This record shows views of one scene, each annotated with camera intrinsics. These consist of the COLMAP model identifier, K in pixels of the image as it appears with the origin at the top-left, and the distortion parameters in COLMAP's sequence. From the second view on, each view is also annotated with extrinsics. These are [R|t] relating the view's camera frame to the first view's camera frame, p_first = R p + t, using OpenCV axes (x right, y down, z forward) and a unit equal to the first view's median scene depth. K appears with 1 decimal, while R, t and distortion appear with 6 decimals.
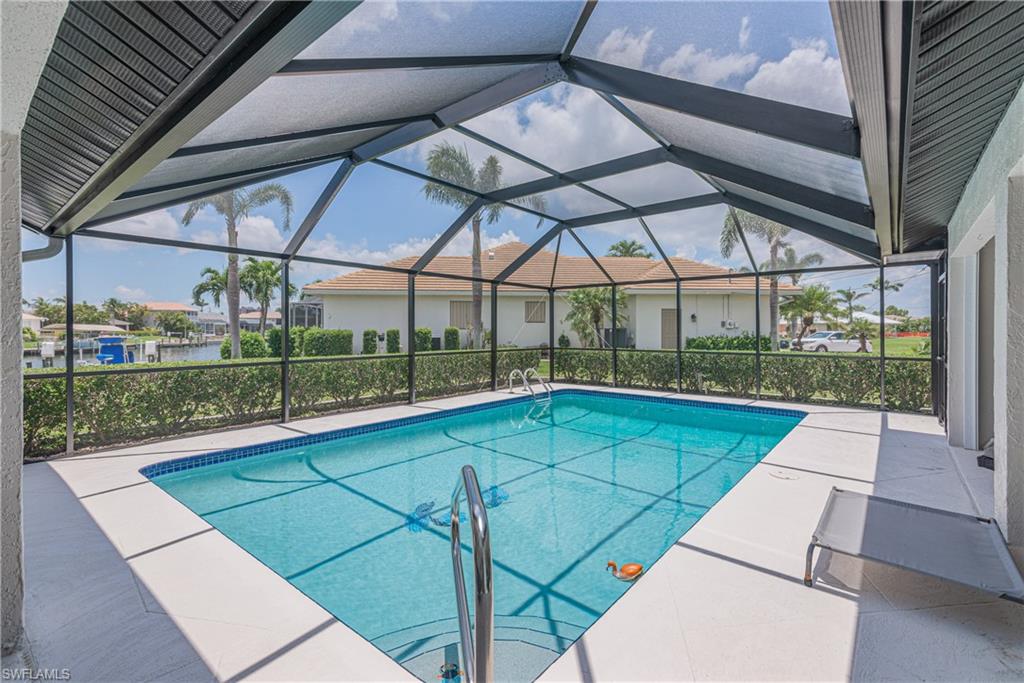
lens RADIAL K [[462.5, 0, 510.8], [0, 462.5, 335.5], [0, 0, 1]] dist [0.019179, -0.000971]
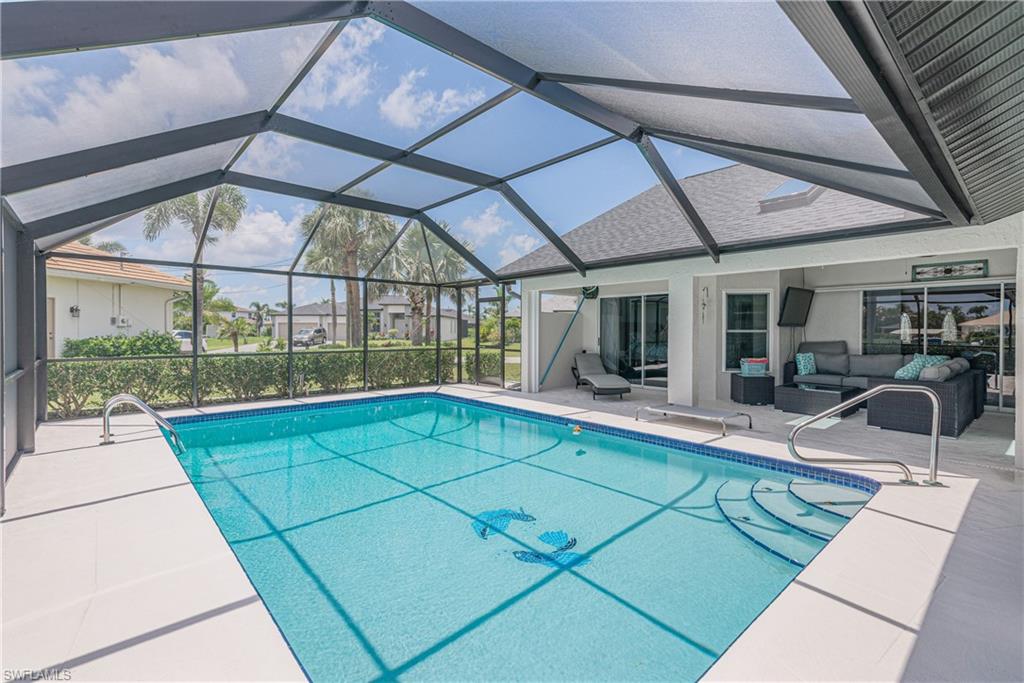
lens RADIAL K [[462.5, 0, 509.2], [0, 462.5, 333.0], [0, 0, 1]] dist [0.019179, -0.000971]
pose [[0.118917, -0.001079, 0.992904, -0.420322], [0.004536, 0.999990, 0.000544, -0.002265], [-0.992894, 0.004439, 0.118921, 0.400886]]
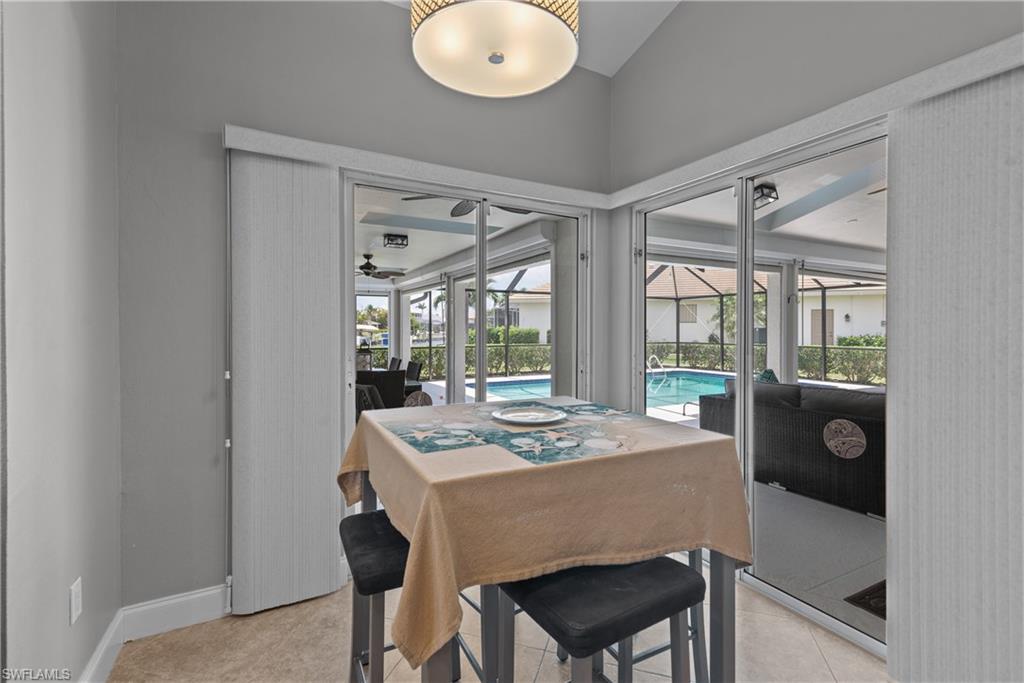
lens RADIAL K [[462.5, 0, 507.2], [0, 462.5, 330.9], [0, 0, 1]] dist [0.019179, -0.000971]
pose [[0.921797, 0.001777, -0.387669, 0.155588], [-0.004259, 0.999976, -0.005543, 0.002267], [0.387650, 0.006761, 0.921782, -0.458866]]
